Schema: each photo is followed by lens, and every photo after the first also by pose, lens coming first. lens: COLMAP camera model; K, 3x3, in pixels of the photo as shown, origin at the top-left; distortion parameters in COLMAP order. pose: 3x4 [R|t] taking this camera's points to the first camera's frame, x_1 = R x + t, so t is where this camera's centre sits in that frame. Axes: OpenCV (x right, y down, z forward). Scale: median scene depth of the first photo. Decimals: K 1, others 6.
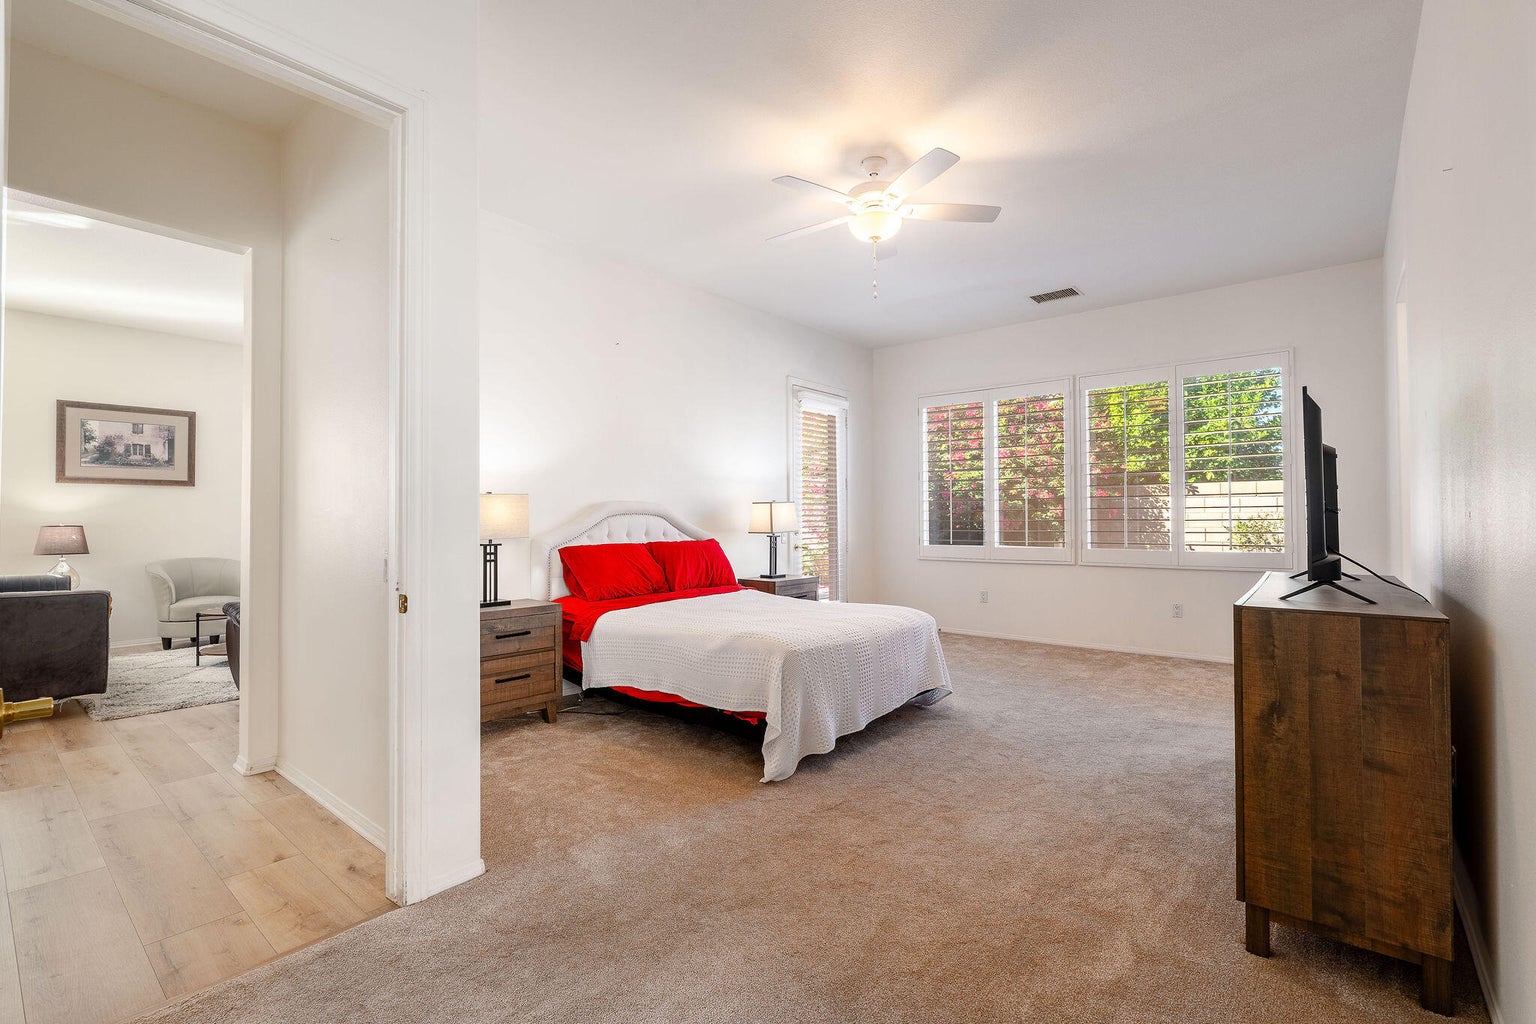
lens RADIAL K [[687.9, 0, 770.8], [0, 687.9, 509.9], [0, 0, 1]] dist [-0.013009, 0.005798]
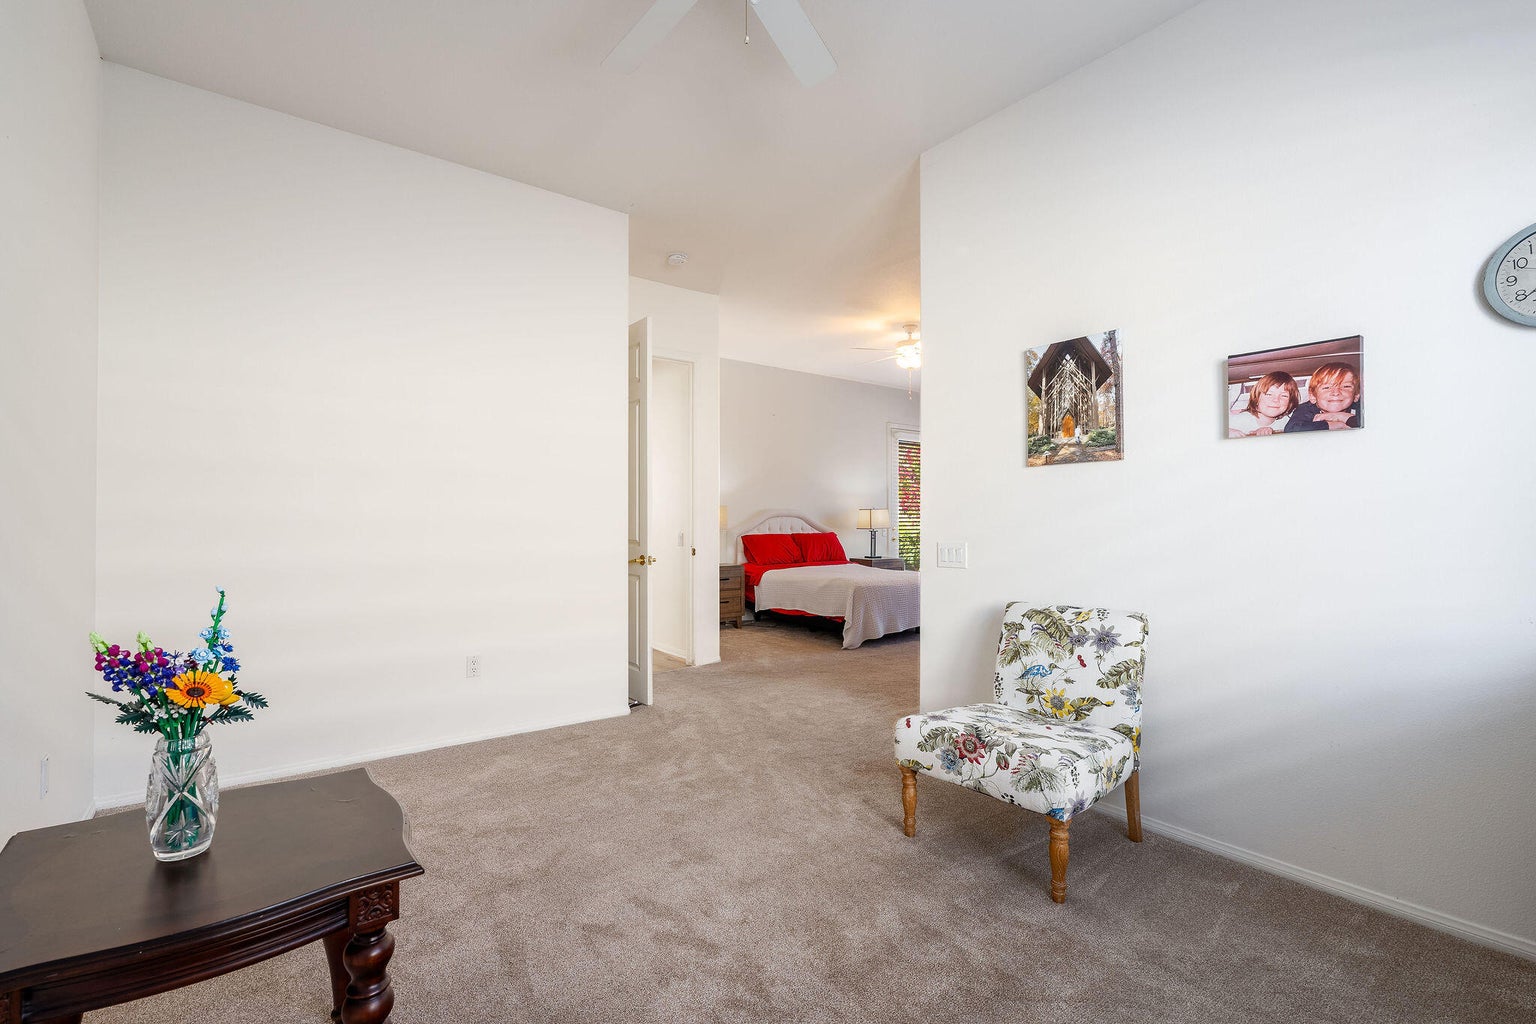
lens RADIAL K [[687.9, 0, 770.8], [0, 687.9, 509.9], [0, 0, 1]] dist [-0.013009, 0.005798]
pose [[0.974648, 0.000659, -0.223744, 0.190929], [-0.000479, 1.000000, 0.000858, -0.015470], [0.223745, -0.000729, 0.974648, -0.840327]]
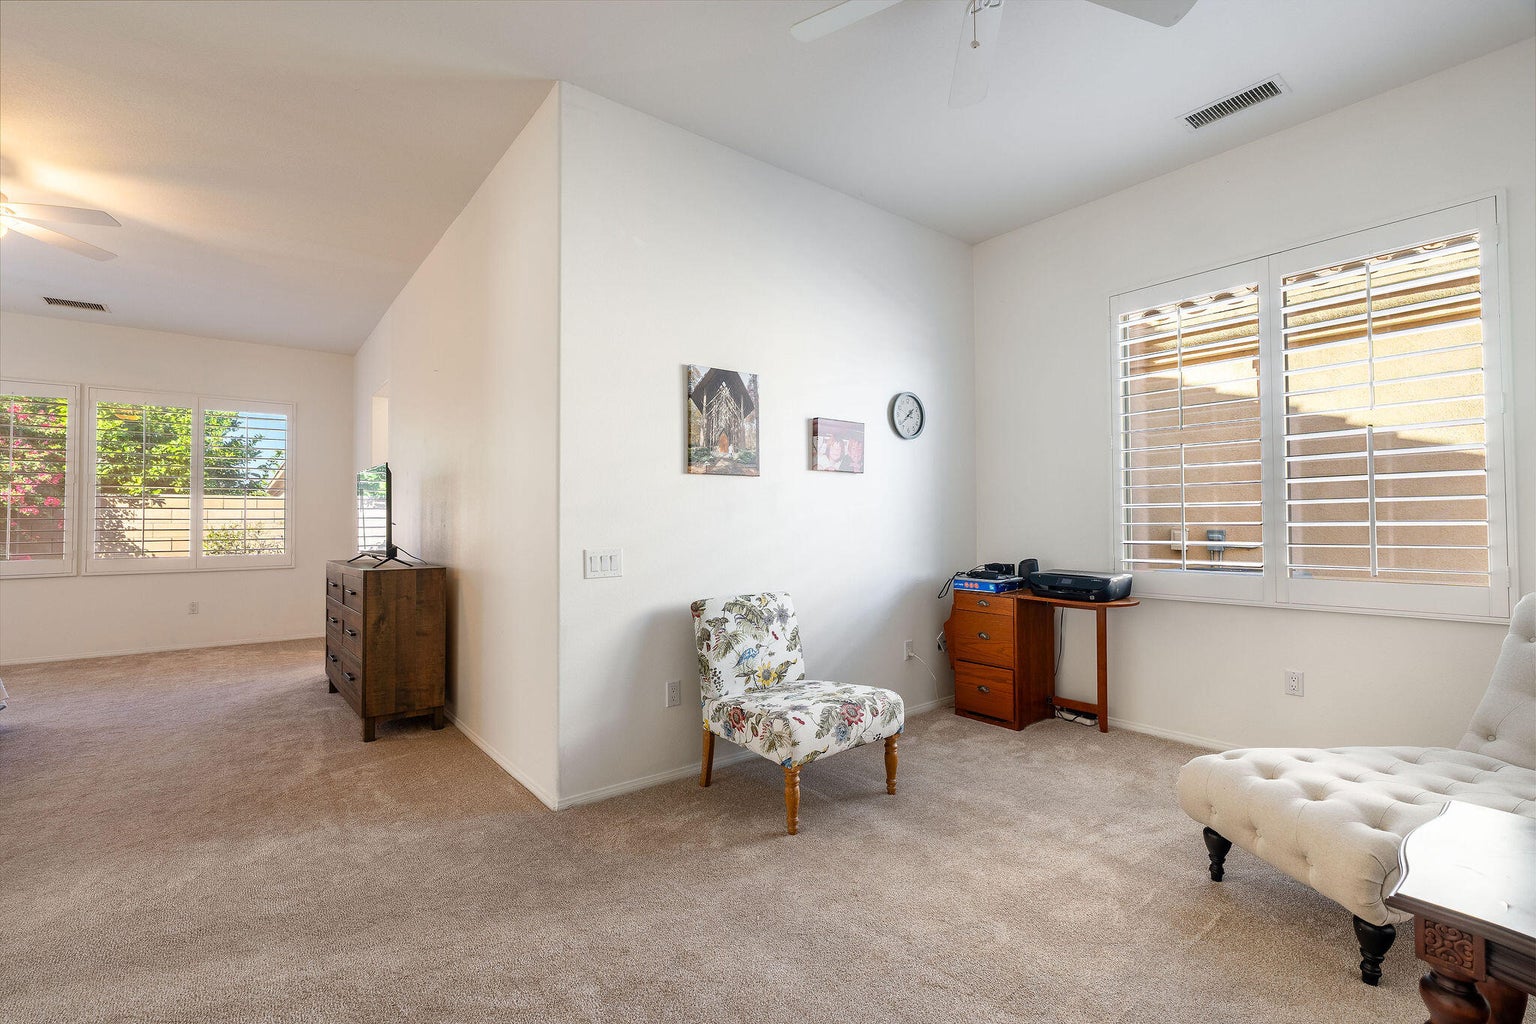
lens RADIAL K [[686.2, 0, 764.2], [0, 686.2, 505.2], [0, 0, 1]] dist [-0.002626, 0.000263]
pose [[0.209810, 0.031499, 0.977235, -0.502447], [-0.009379, 0.999500, -0.030203, -0.000996], [-0.977697, -0.002829, 0.210000, -0.272531]]
